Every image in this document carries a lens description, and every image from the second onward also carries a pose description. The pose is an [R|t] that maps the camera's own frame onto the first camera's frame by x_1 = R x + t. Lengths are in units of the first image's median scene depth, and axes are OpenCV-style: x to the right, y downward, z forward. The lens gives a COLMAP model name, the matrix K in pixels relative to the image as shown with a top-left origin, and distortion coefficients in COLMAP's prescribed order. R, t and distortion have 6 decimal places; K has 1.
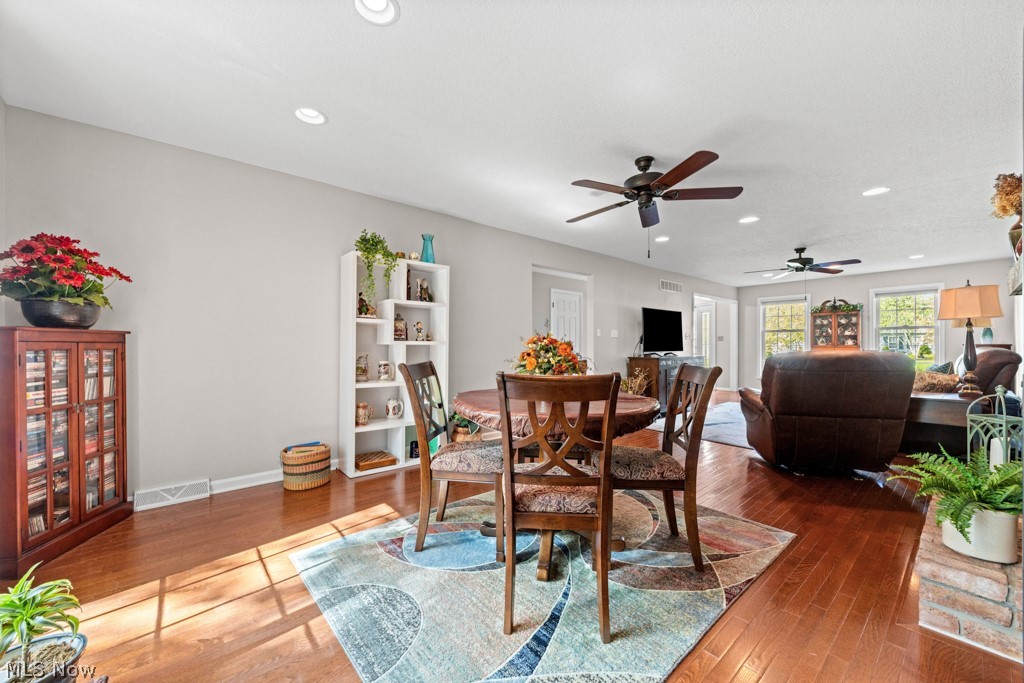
lens RADIAL K [[416.2, 0, 514.7], [0, 416.2, 349.9], [0, 0, 1]] dist [-0.001626, -0.000160]
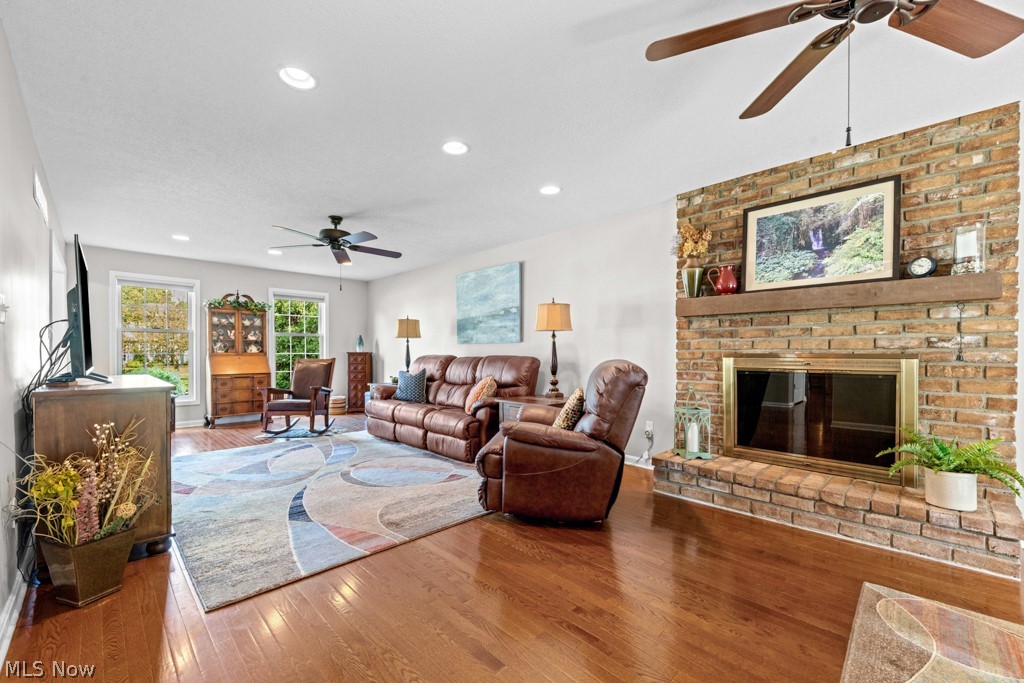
lens RADIAL K [[416.2, 0, 514.7], [0, 416.2, 349.9], [0, 0, 1]] dist [-0.001626, -0.000160]
pose [[-0.060530, 0.013328, 0.998077, -0.032519], [0.007565, 0.999888, -0.012893, -0.002492], [-0.998138, 0.006770, -0.060624, 0.536330]]
